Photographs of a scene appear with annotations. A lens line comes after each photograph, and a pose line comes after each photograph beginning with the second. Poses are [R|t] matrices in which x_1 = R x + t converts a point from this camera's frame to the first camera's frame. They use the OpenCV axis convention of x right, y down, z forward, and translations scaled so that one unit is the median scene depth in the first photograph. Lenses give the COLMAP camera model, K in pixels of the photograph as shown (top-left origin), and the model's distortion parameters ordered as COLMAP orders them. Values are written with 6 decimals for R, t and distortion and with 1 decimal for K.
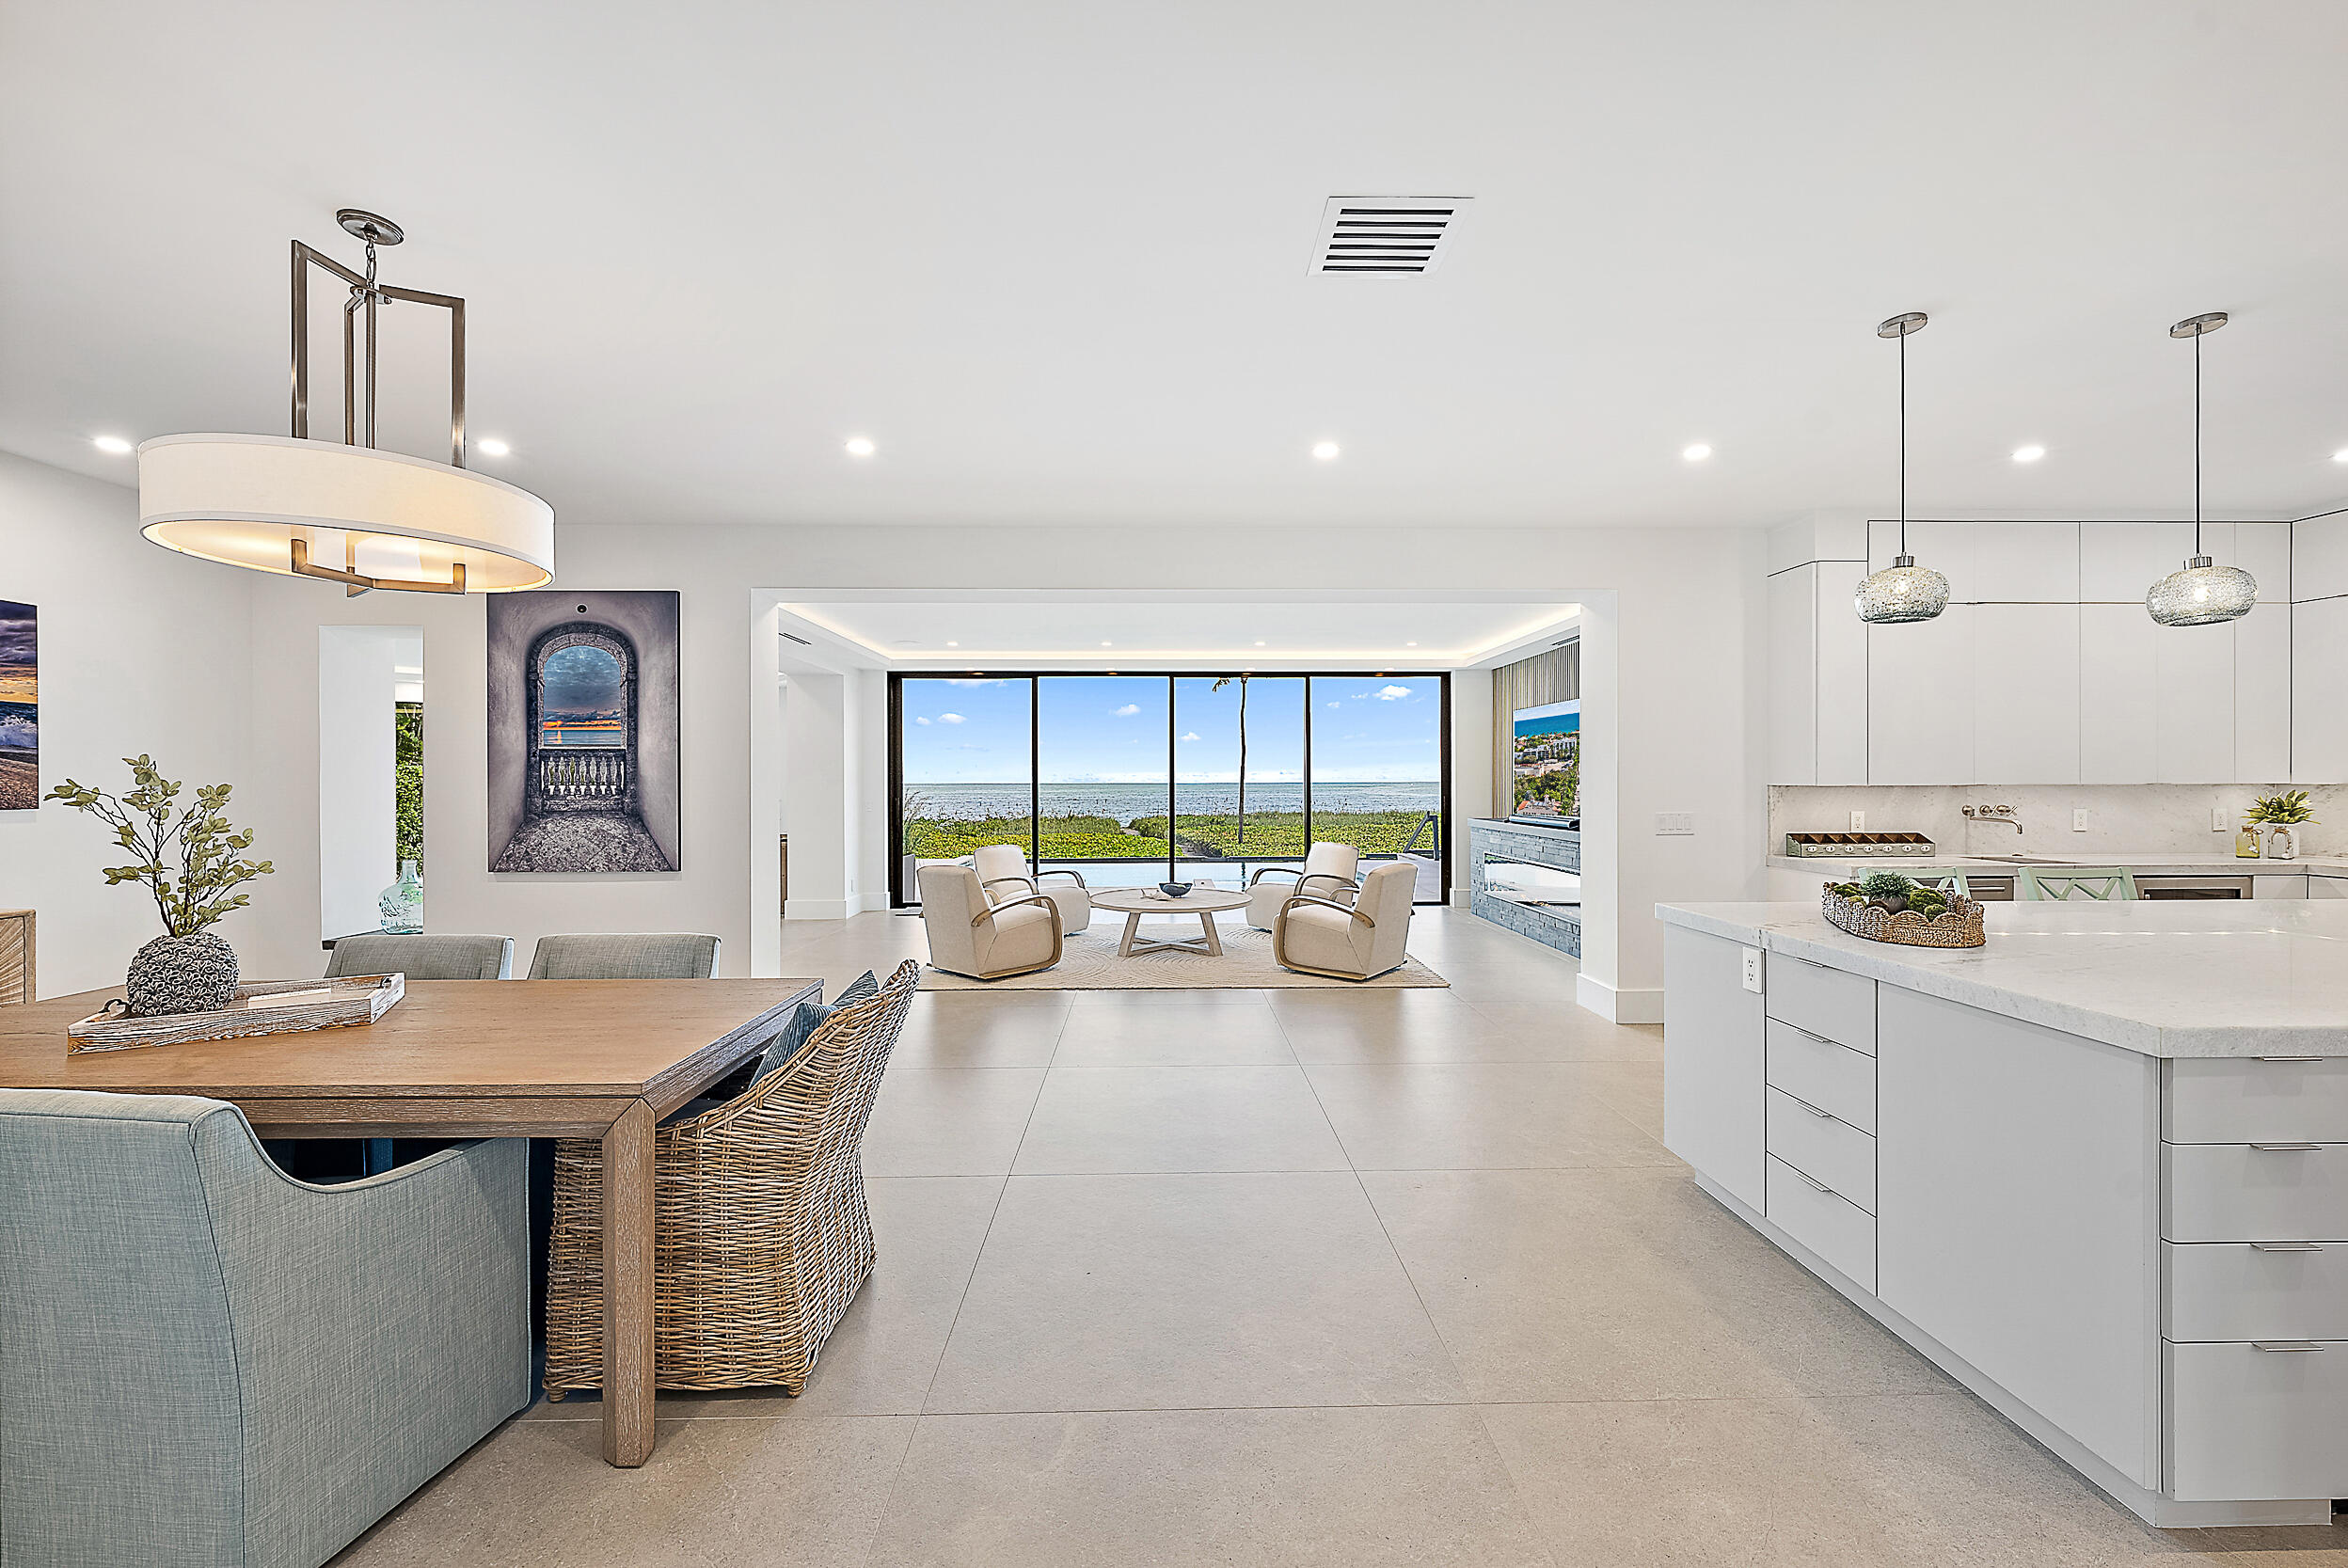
lens RADIAL K [[893.8, 0, 1172.9], [0, 893.8, 784.1], [0, 0, 1]] dist [0.000648, 0.000100]
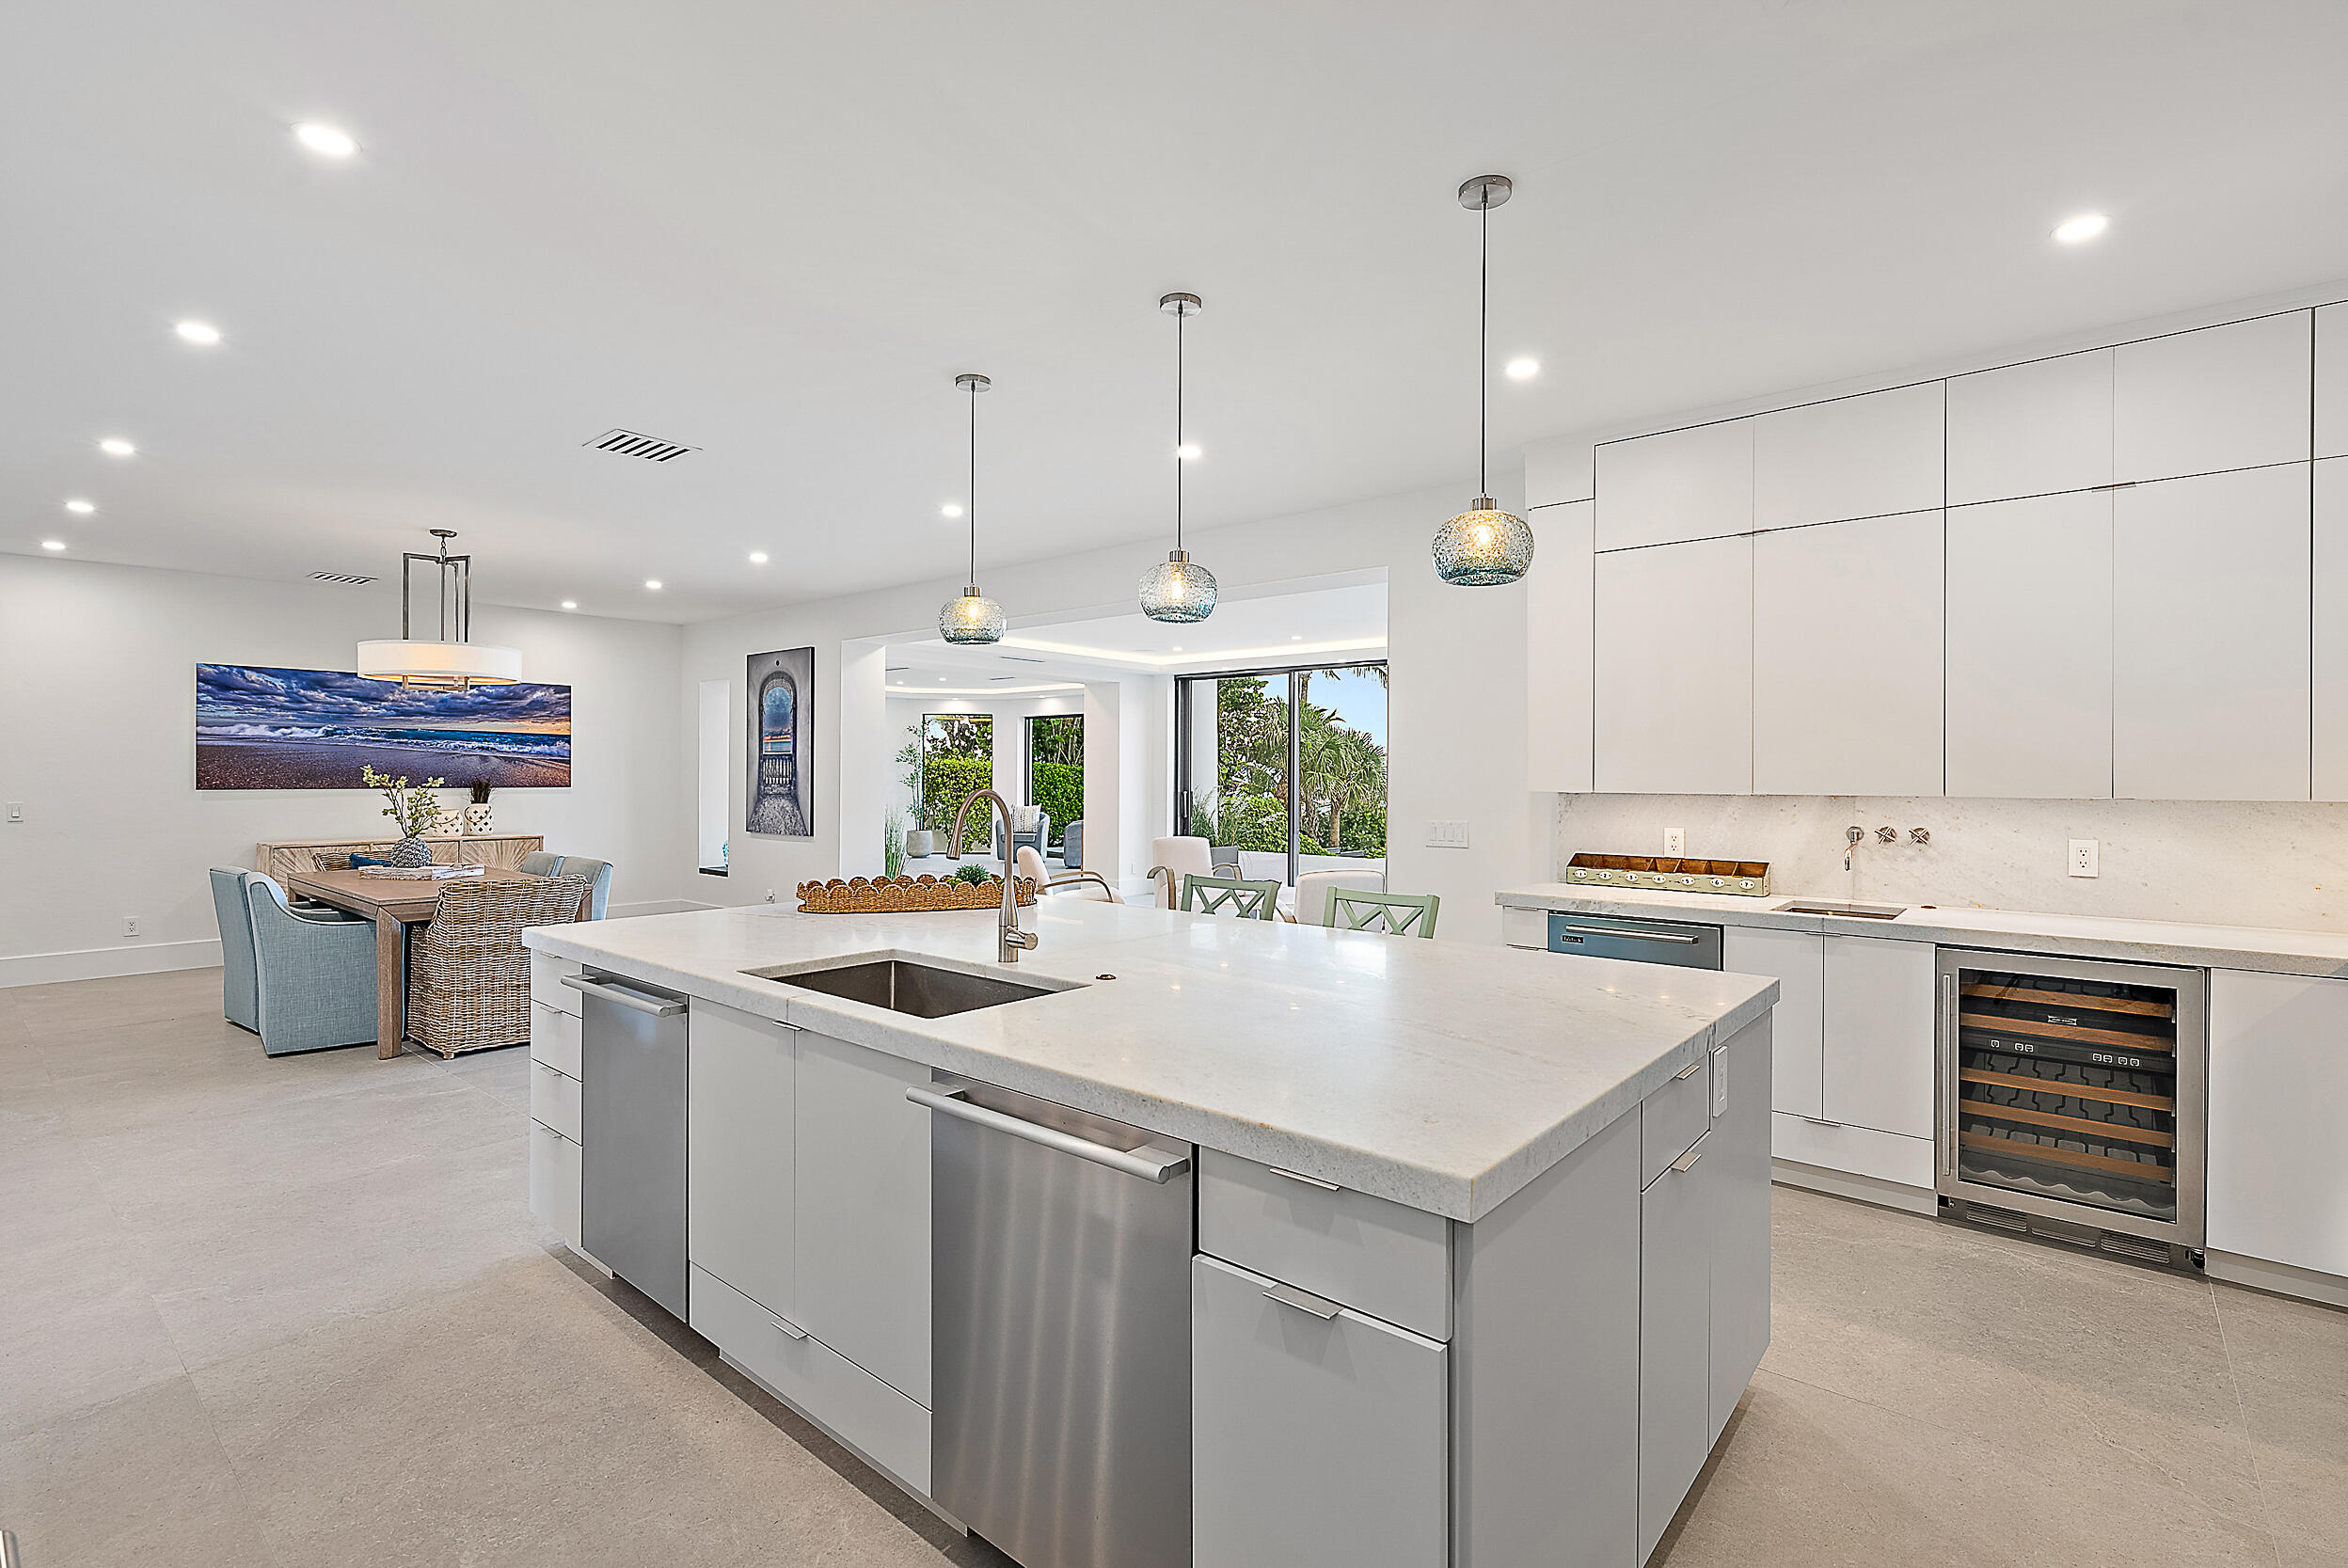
lens RADIAL K [[1047.0, 0, 1188.5], [0, 1047.0, 775.8], [0, 0, 1]] dist [-0.000973, -0.000067]
pose [[0.759435, 0.007262, -0.650543, 1.043898], [-0.009143, 0.999958, 0.000490, -0.009062], [0.650519, 0.005576, 0.759469, 0.094601]]
